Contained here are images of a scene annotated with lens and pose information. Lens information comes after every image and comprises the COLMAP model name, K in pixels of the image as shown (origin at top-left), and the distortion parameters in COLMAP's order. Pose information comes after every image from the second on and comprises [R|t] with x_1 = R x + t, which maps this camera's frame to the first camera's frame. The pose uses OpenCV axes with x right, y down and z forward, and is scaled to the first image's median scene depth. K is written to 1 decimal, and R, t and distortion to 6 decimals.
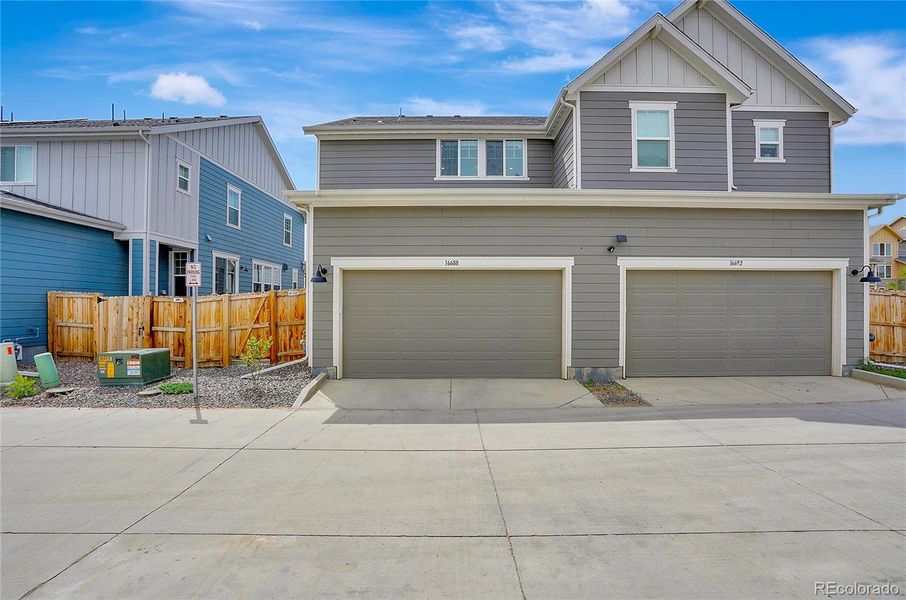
lens RADIAL K [[417.3, 0, 449.1], [0, 417.3, 304.9], [0, 0, 1]] dist [-0.044475, 0.017234]
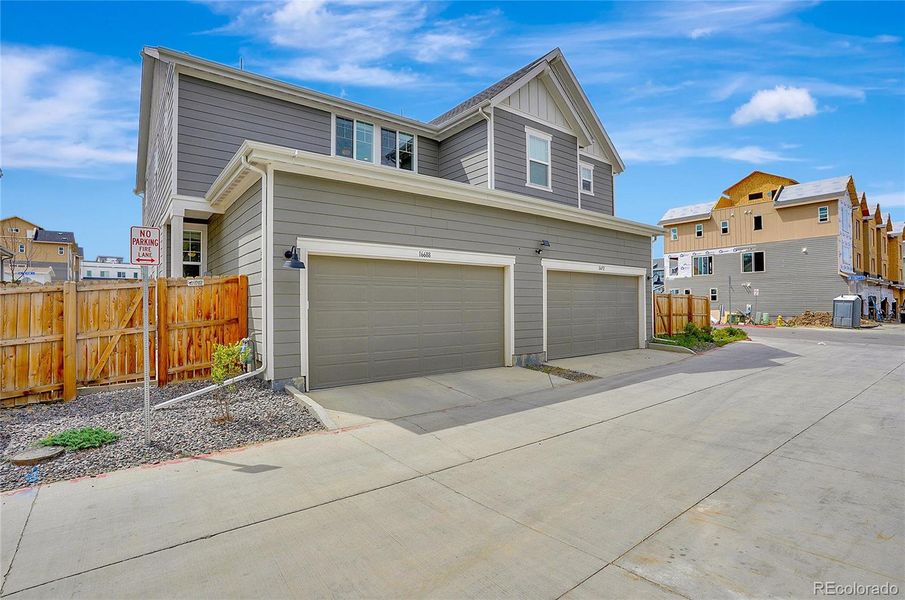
lens RADIAL K [[441.0, 0, 443.5], [0, 441.0, 300.7], [0, 0, 1]] dist [-0.029466, 0.001363]
pose [[0.796883, 0.001312, 0.604133, -0.506177], [0.008402, 0.999877, -0.013254, 0.016599], [-0.604076, 0.015638, 0.796773, 0.154976]]
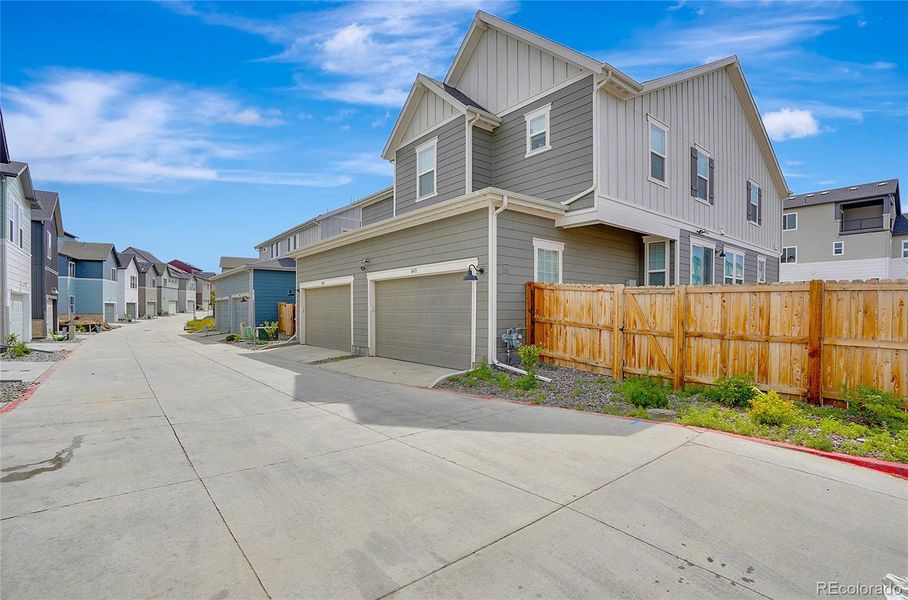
lens RADIAL K [[418.2, 0, 450.1], [0, 418.2, 304.9], [0, 0, 1]] dist [-0.044475, 0.017234]
pose [[0.642291, -0.012757, -0.766355, 1.523526], [0.001103, 0.999876, -0.015720, 0.016416], [0.766460, 0.009252, 0.642225, 0.254159]]
